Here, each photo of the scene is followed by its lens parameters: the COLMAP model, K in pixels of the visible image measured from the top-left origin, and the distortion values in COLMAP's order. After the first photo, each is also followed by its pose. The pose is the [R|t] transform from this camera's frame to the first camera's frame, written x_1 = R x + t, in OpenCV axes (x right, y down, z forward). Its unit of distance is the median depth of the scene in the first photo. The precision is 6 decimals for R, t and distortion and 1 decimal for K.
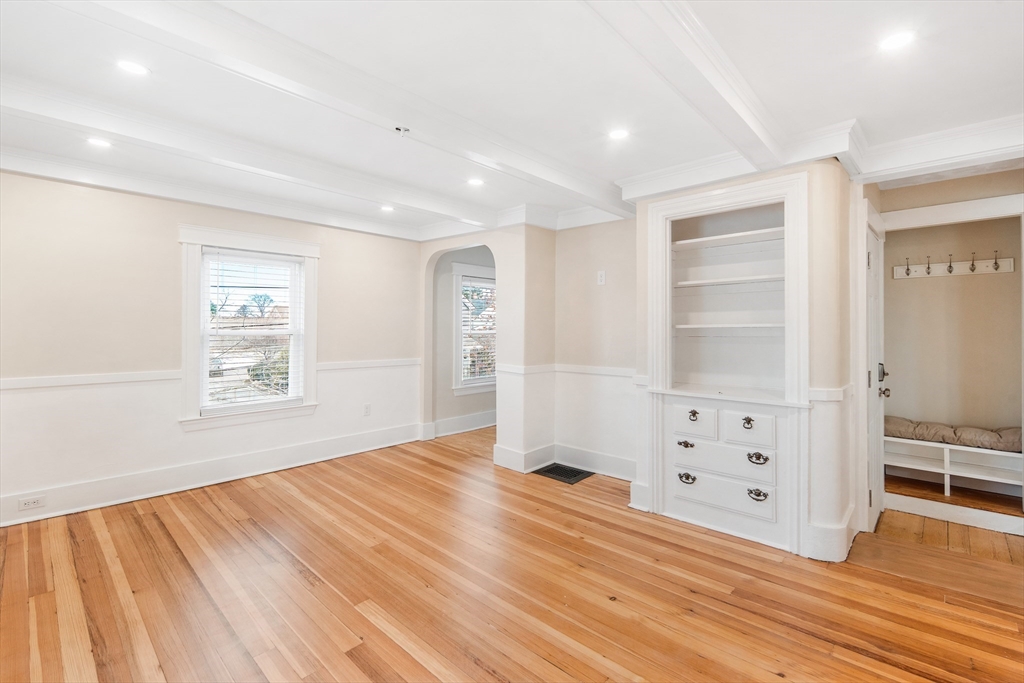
lens RADIAL K [[450.4, 0, 524.0], [0, 450.4, 321.1], [0, 0, 1]] dist [0.000243, 0.000006]
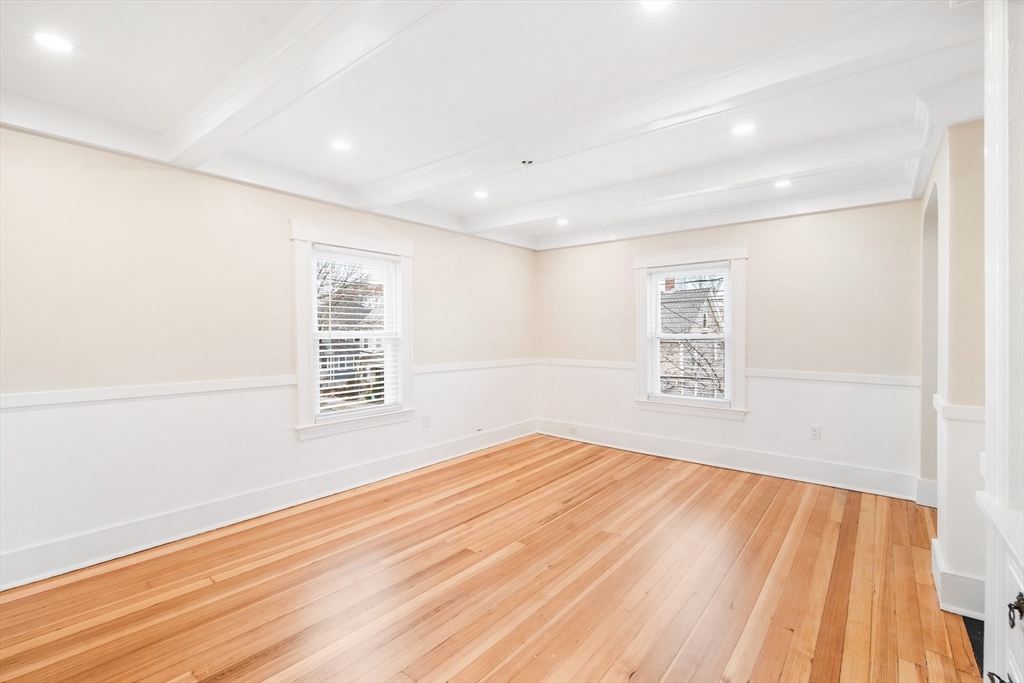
lens RADIAL K [[456.5, 0, 519.2], [0, 456.5, 334.4], [0, 0, 1]] dist [0.002541, 0.000141]
pose [[0.064815, 0.003126, -0.997892, 0.802656], [0.016660, 0.999852, 0.004214, 0.016750], [0.997758, -0.016898, 0.064753, 0.780047]]
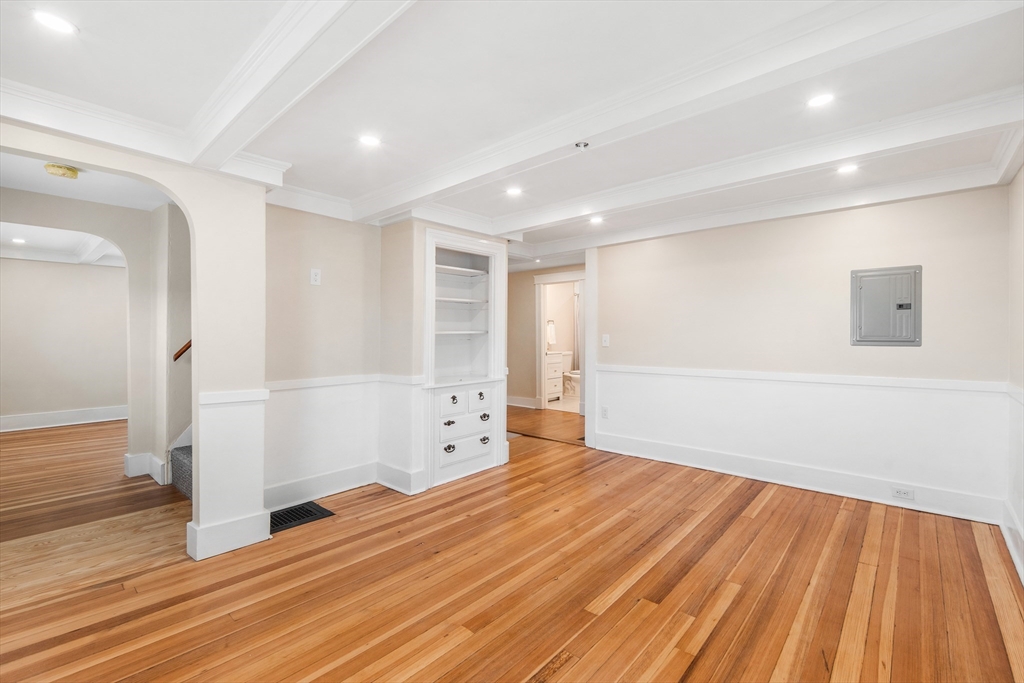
lens RADIAL K [[445.0, 0, 513.1], [0, 445.0, 336.3], [0, 0, 1]] dist [-0.000398, -0.000364]
pose [[-0.009564, -0.008036, 0.999922, -1.134275], [-0.017233, 0.999821, 0.007870, 0.010147], [-0.999806, -0.017156, -0.009701, 1.012485]]
